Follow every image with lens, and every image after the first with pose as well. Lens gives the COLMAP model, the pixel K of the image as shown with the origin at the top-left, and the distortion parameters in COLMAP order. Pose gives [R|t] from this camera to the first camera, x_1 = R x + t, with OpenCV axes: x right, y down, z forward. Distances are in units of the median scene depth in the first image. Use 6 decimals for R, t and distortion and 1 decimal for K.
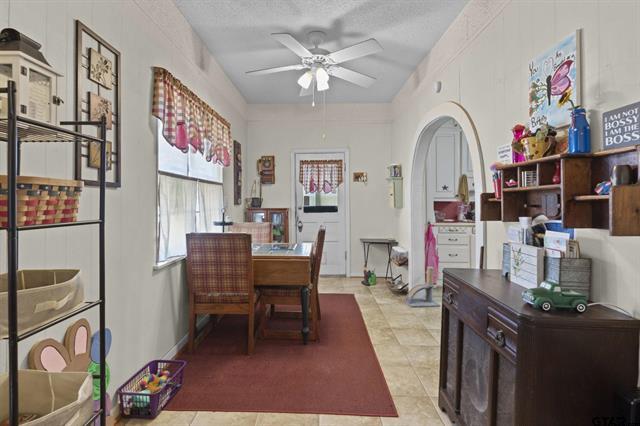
lens RADIAL K [[304.4, 0, 319.0], [0, 304.4, 199.9], [0, 0, 1]] dist [0.001830, 0.000305]
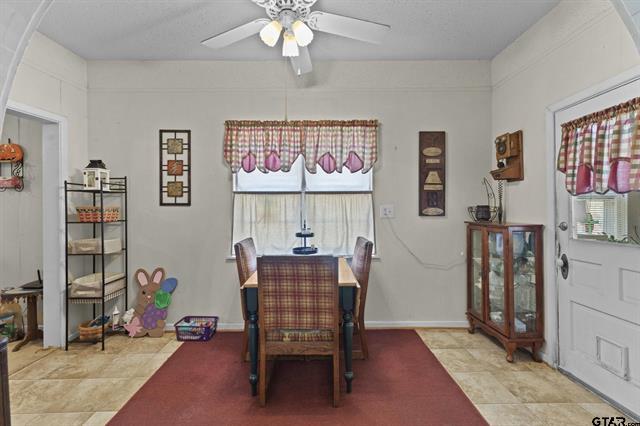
lens RADIAL K [[289.0, 0, 320.0], [0, 289.0, 213.0], [0, 0, 1]] dist [0.017944, 0.000055]
pose [[0.019299, 0.012539, -0.999735, 0.641050], [0.012534, 0.999840, 0.012783, -0.006300], [0.999735, -0.012777, 0.019139, 1.036112]]
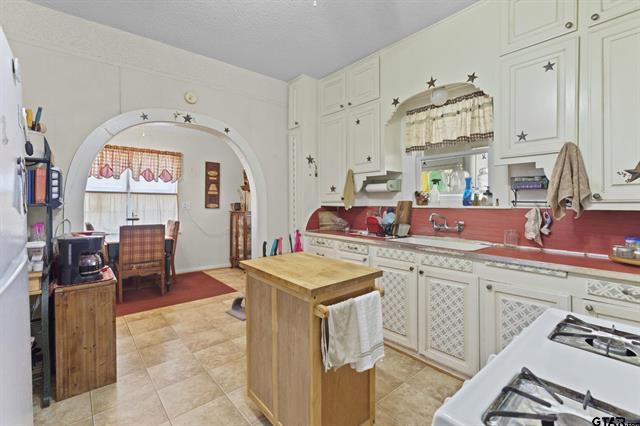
lens RADIAL K [[287.8, 0, 319.0], [0, 287.8, 205.7], [0, 0, 1]] dist [-0.013249, 0.000042]
pose [[0.646038, 0.000320, -0.763305, 1.498120], [0.001310, 0.999998, 0.001529, 0.003661], [0.763304, -0.001988, 0.646036, 0.774631]]
